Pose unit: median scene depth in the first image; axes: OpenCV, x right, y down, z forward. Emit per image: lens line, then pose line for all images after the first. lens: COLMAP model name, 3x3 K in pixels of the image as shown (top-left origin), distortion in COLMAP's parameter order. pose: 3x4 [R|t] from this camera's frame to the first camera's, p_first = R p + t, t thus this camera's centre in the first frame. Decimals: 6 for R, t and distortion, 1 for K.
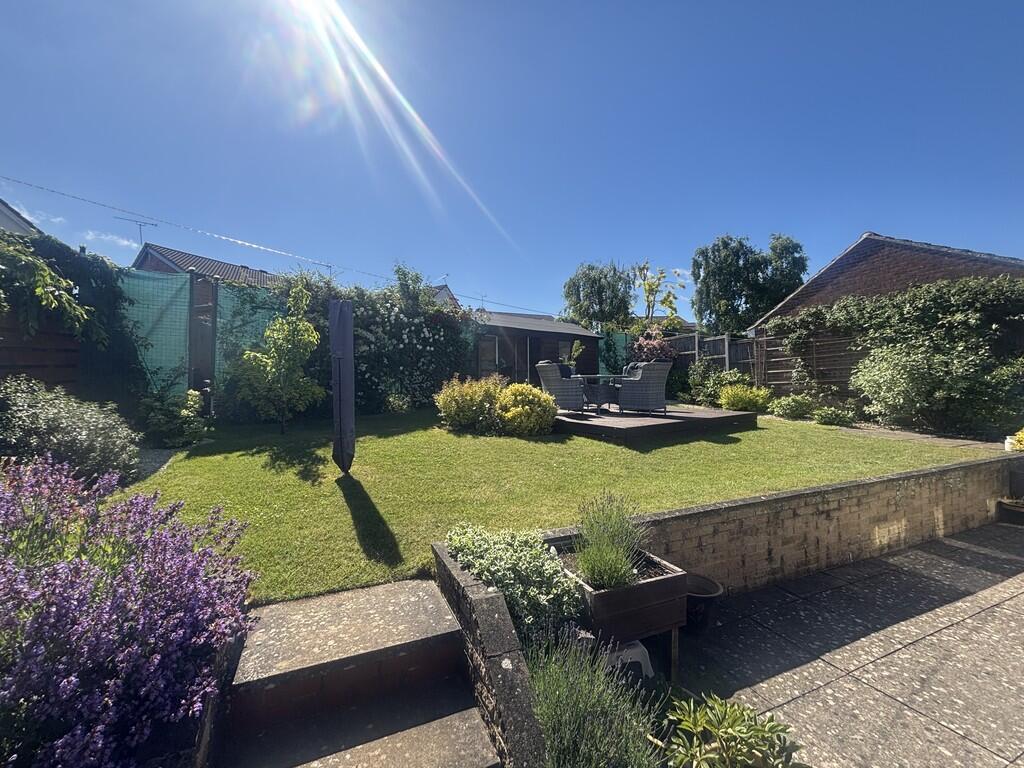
lens RADIAL K [[408.5, 0, 507.3], [0, 408.5, 378.2], [0, 0, 1]] dist [-0.001879, 0.000335]
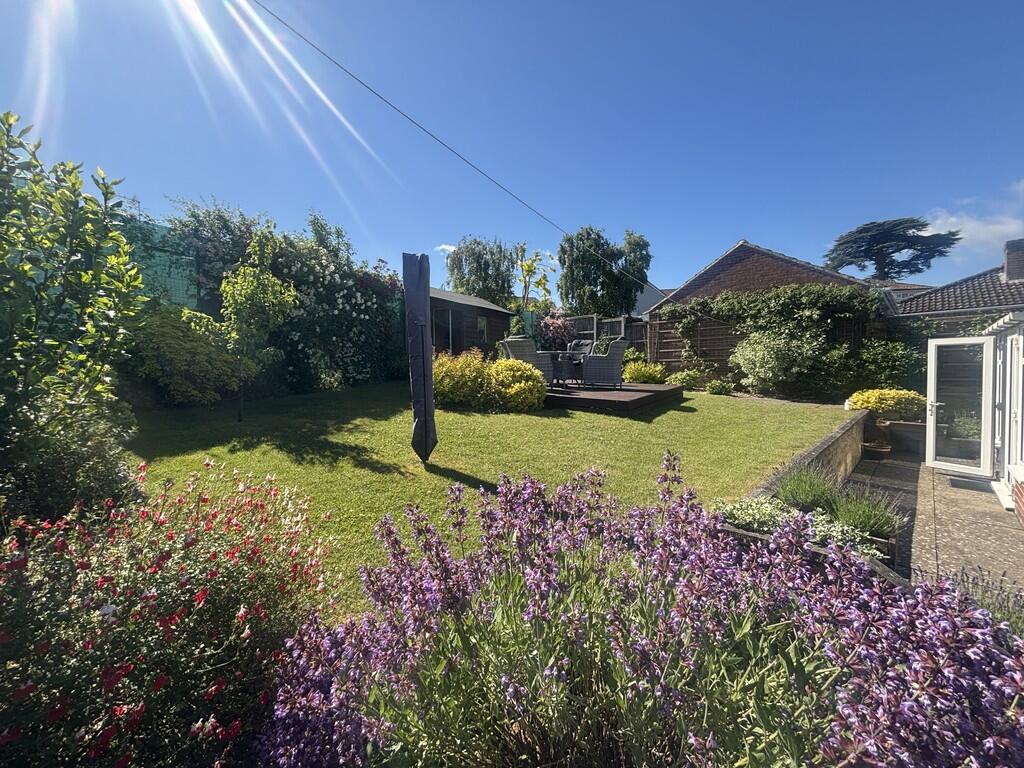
lens RADIAL K [[408.5, 0, 509.6], [0, 408.5, 383.3], [0, 0, 1]] dist [-0.001879, 0.000335]
pose [[0.930754, -0.010869, 0.365484, -0.235660], [-0.015023, 0.997577, 0.067925, 0.004820], [-0.365337, -0.068712, 0.928336, 0.074173]]
